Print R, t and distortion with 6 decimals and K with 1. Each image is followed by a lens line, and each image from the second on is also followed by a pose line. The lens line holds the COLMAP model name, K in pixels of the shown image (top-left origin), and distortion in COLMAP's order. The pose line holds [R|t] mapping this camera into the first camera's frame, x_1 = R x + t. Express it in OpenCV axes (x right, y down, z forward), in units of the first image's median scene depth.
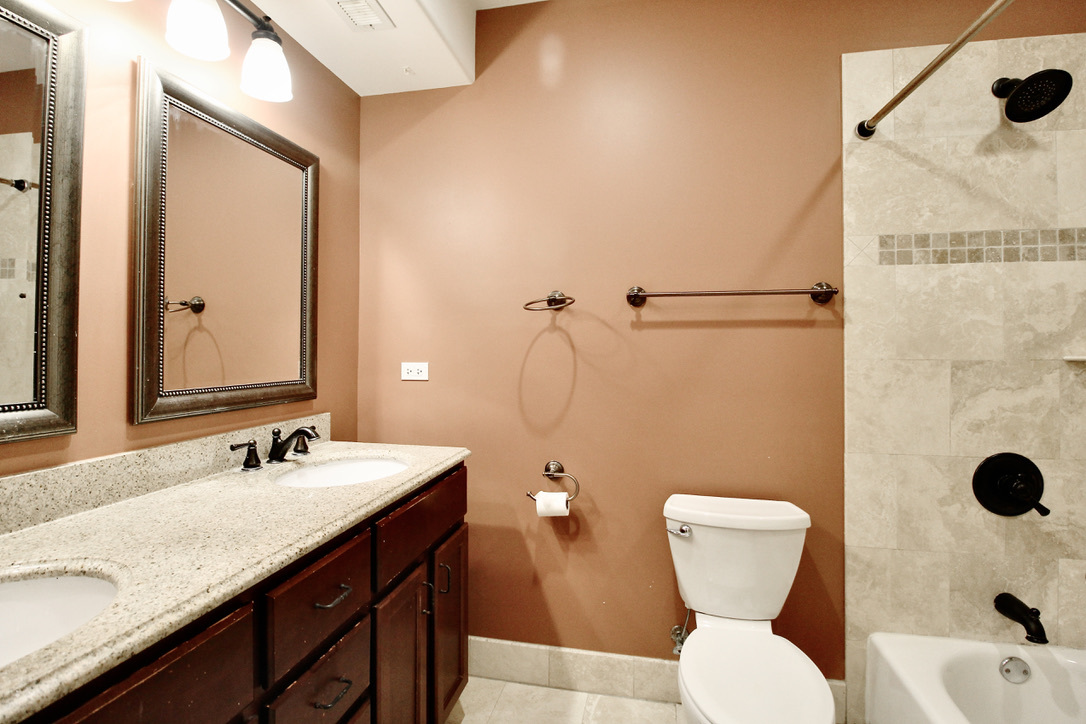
lens RADIAL K [[505.5, 0, 544.2], [0, 505.5, 347.4], [0, 0, 1]] dist [-0.012745, -0.000478]
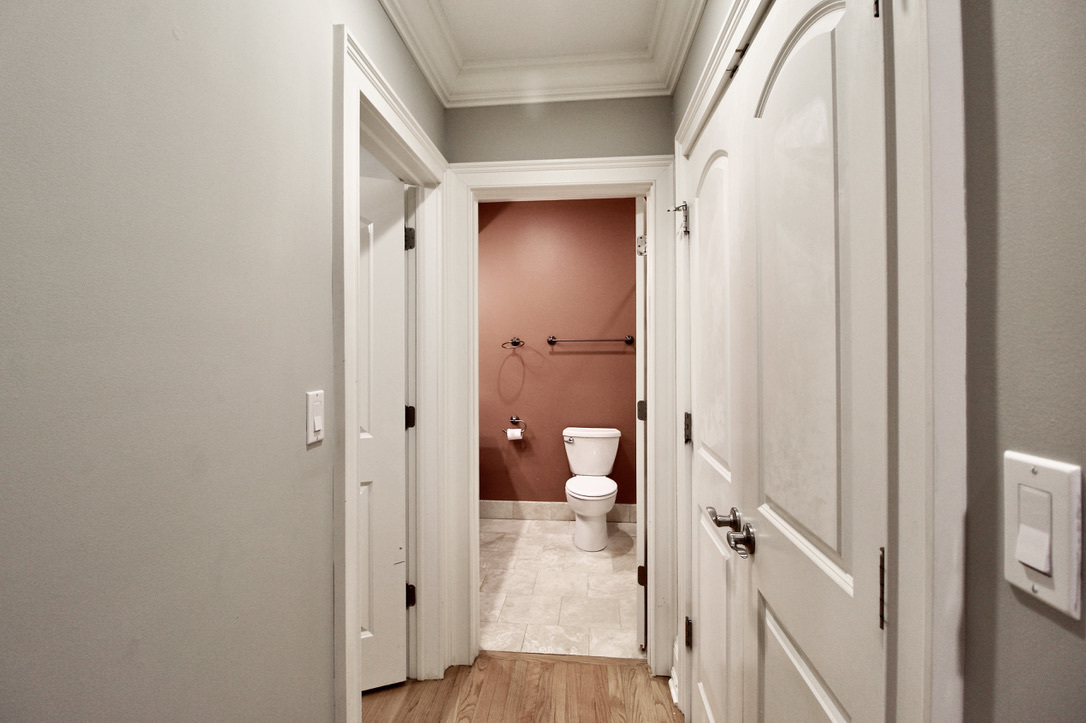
lens RADIAL K [[505.5, 0, 544.2], [0, 505.5, 346.9], [0, 0, 1]] dist [-0.012745, -0.000478]
pose [[0.991175, -0.003625, 0.132507, -0.145471], [0.003404, 0.999992, 0.001894, -0.075959], [-0.132513, -0.001426, 0.991180, -1.202630]]
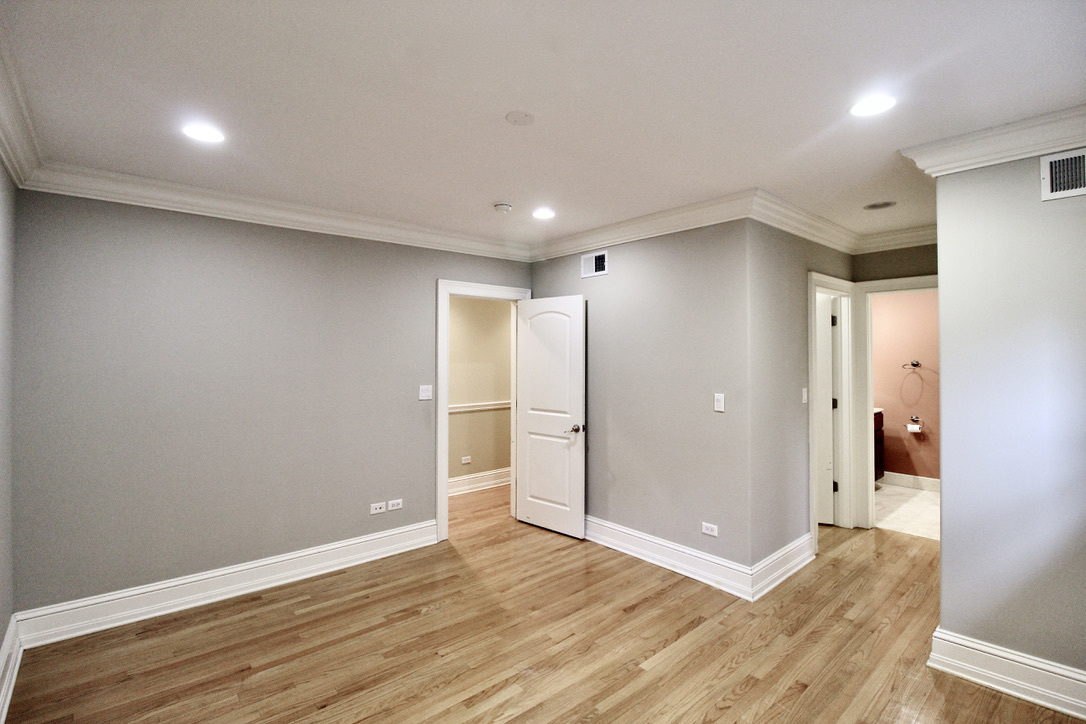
lens RADIAL K [[505.5, 0, 544.2], [0, 505.5, 347.4], [0, 0, 1]] dist [-0.012745, -0.000478]
pose [[0.801873, -0.011411, -0.597385, 0.042010], [0.004067, 0.999899, -0.013640, -0.163422], [0.597480, 0.008508, 0.801839, -2.890718]]
